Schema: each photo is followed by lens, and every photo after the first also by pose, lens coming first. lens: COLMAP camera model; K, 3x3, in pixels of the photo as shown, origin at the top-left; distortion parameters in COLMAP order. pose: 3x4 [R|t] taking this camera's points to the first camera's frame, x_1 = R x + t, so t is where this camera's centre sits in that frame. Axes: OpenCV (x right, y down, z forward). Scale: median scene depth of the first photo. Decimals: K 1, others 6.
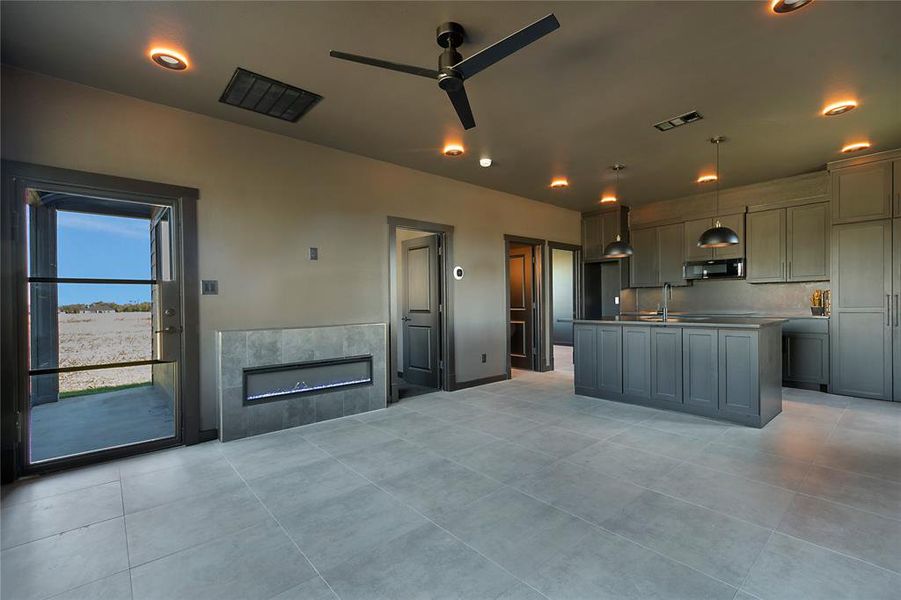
lens RADIAL K [[399.8, 0, 450.8], [0, 399.8, 305.7], [0, 0, 1]] dist [0.008541, 0.000015]
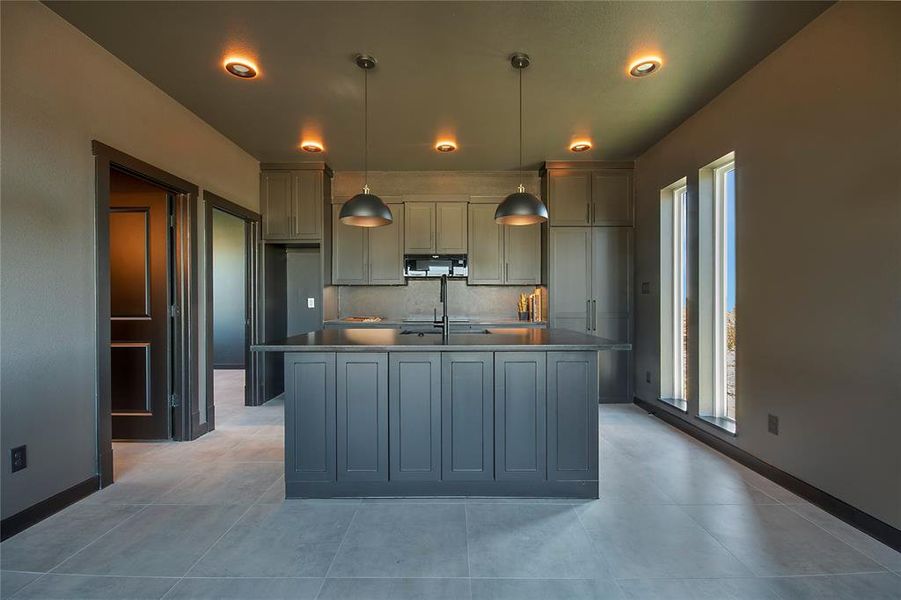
lens RADIAL K [[399.8, 0, 450.8], [0, 399.8, 305.7], [0, 0, 1]] dist [0.008541, 0.000015]
pose [[0.662784, 0.004742, 0.748796, 0.060752], [-0.000855, 0.999984, -0.005577, -0.004858], [-0.748810, 0.003056, 0.662777, 0.397734]]
